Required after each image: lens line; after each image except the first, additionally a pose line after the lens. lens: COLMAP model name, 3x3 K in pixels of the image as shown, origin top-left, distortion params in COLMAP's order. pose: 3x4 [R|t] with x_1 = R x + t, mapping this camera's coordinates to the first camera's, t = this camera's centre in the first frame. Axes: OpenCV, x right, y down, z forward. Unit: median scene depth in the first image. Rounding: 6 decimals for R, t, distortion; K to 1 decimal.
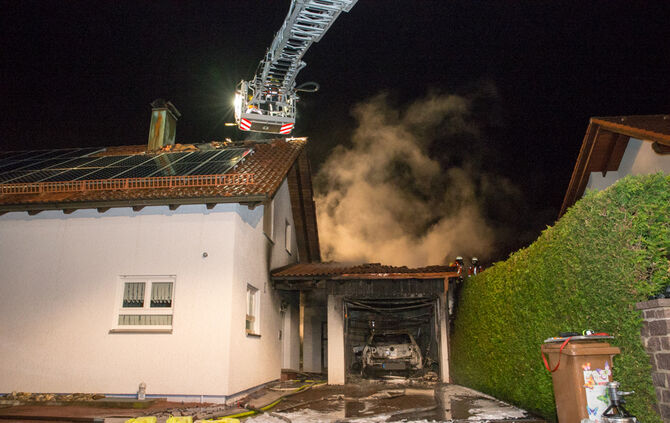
lens RADIAL K [[456.4, 0, 334.3], [0, 456.4, 221.9], [0, 0, 1]] dist [-0.108457, 0.082706]
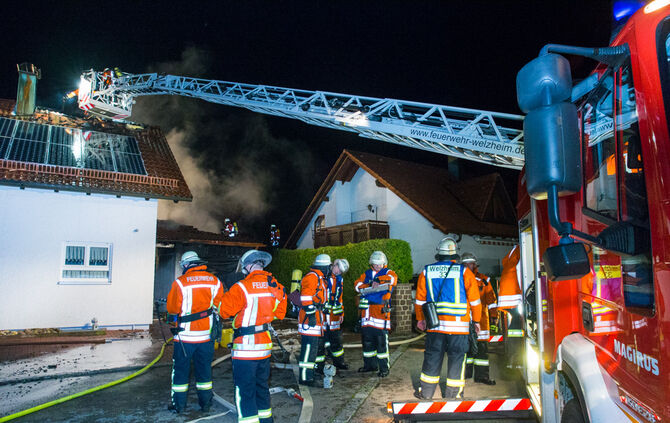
lens RADIAL K [[456.4, 0, 334.3], [0, 456.4, 221.9], [0, 0, 1]] dist [-0.108457, 0.082706]
pose [[0.796627, 0.085159, 0.598442, -0.488918], [-0.168012, 0.982210, 0.083882, -0.137447], [-0.580652, -0.167368, 0.796763, -0.383296]]
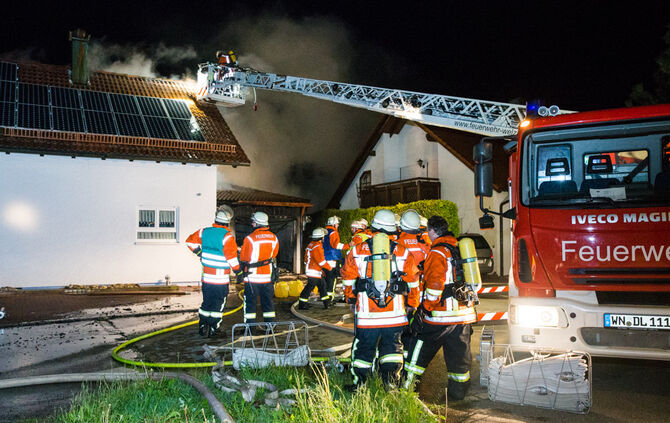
lens RADIAL K [[578.3, 0, 328.1], [0, 578.3, 214.3], [0, 0, 1]] dist [-0.002934, -0.004334]
pose [[0.845770, 0.032525, 0.532556, -0.736862], [-0.145872, 0.974207, 0.172166, -0.203432], [-0.513220, -0.223298, 0.828700, -0.673757]]
